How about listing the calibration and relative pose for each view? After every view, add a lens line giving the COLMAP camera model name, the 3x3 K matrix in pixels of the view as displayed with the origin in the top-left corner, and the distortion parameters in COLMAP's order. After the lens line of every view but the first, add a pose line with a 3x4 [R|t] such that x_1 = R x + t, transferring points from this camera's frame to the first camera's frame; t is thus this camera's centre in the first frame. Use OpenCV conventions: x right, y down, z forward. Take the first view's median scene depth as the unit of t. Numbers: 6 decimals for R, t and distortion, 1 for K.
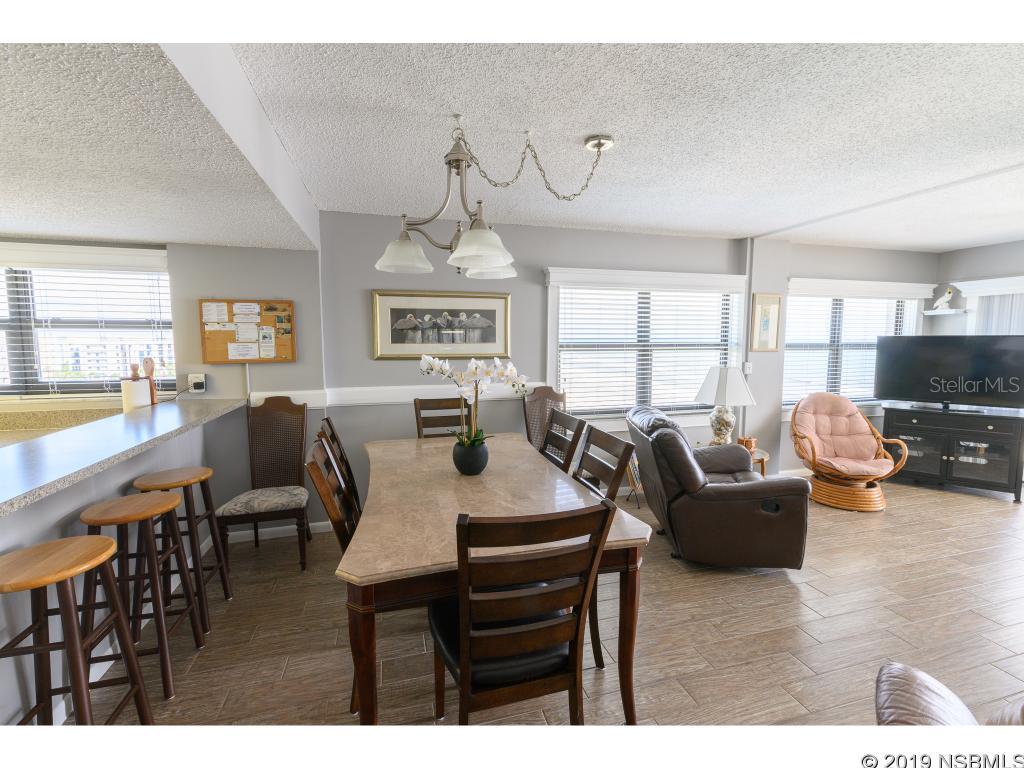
lens RADIAL K [[450.9, 0, 513.4], [0, 450.9, 377.6], [0, 0, 1]] dist [0.001365, 0.000073]
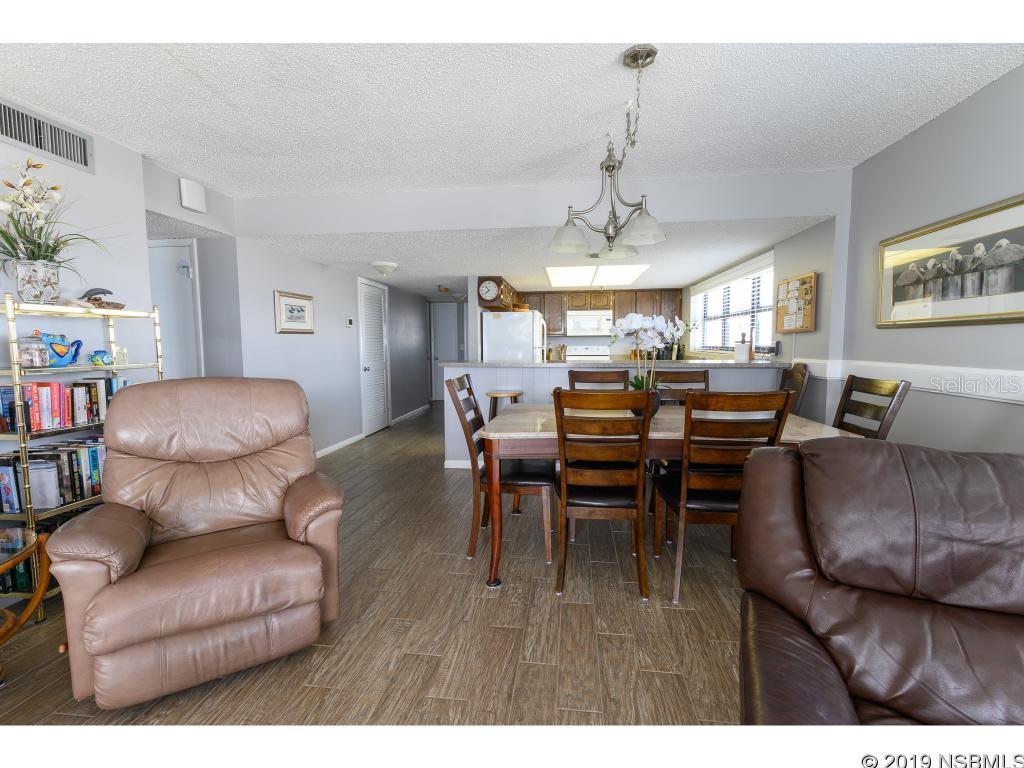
lens RADIAL K [[447.8, 0, 519.4], [0, 447.8, 379.3], [0, 0, 1]] dist [0.001192, -0.000609]
pose [[-0.385828, 0.078413, -0.919232, 0.755554], [-0.073695, 0.990578, 0.115431, 0.006733], [0.919623, 0.112280, -0.376414, 0.802065]]
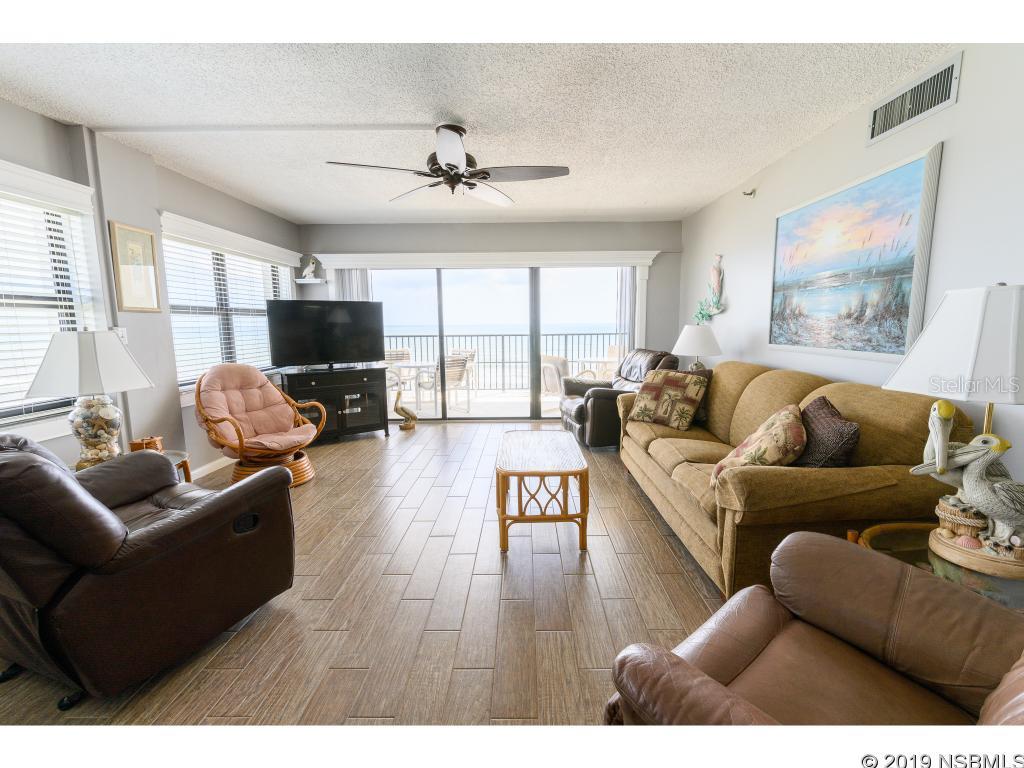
lens RADIAL K [[443.8, 0, 512.0], [0, 443.8, 384.0], [0, 0, 1]] dist [0.002781, 0.000272]
pose [[0.279614, -0.127223, 0.951646, 0.072966], [0.090849, 0.990241, 0.105689, 0.042734], [-0.955805, 0.056904, 0.288443, 0.368491]]
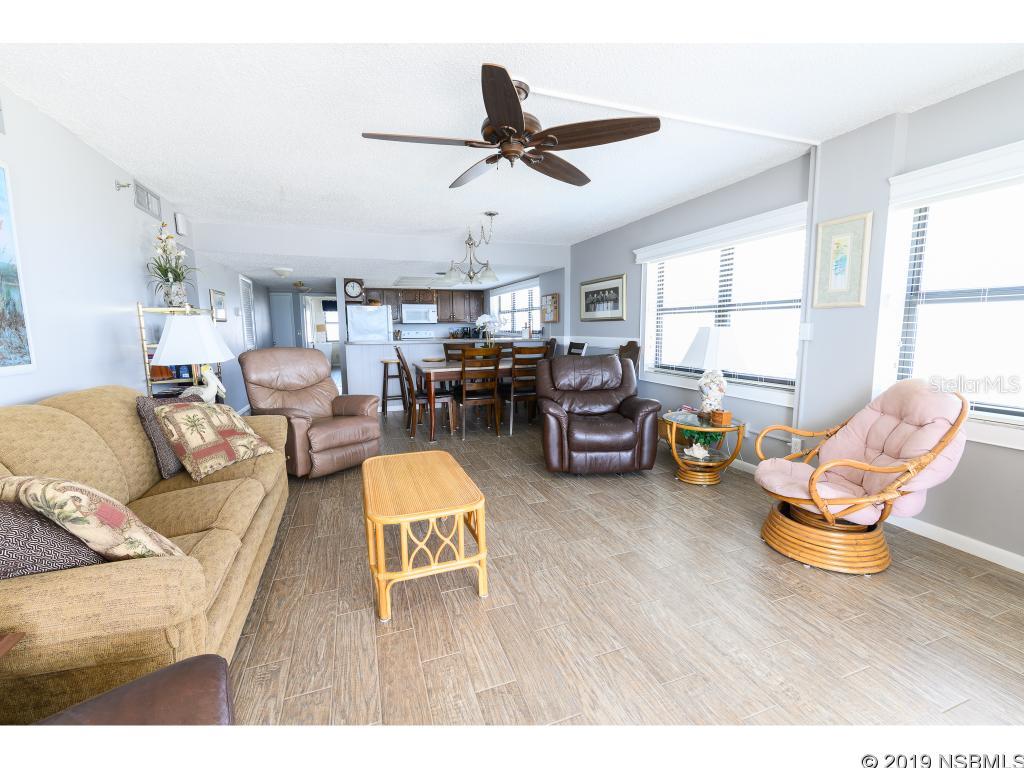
lens RADIAL K [[447.8, 0, 519.4], [0, 447.8, 379.3], [0, 0, 1]] dist [0.001192, -0.000609]
pose [[0.075767, 0.116258, -0.990325, 1.648719], [-0.077813, 0.990840, 0.110365, 0.013520], [0.994085, 0.068698, 0.084120, 0.683981]]
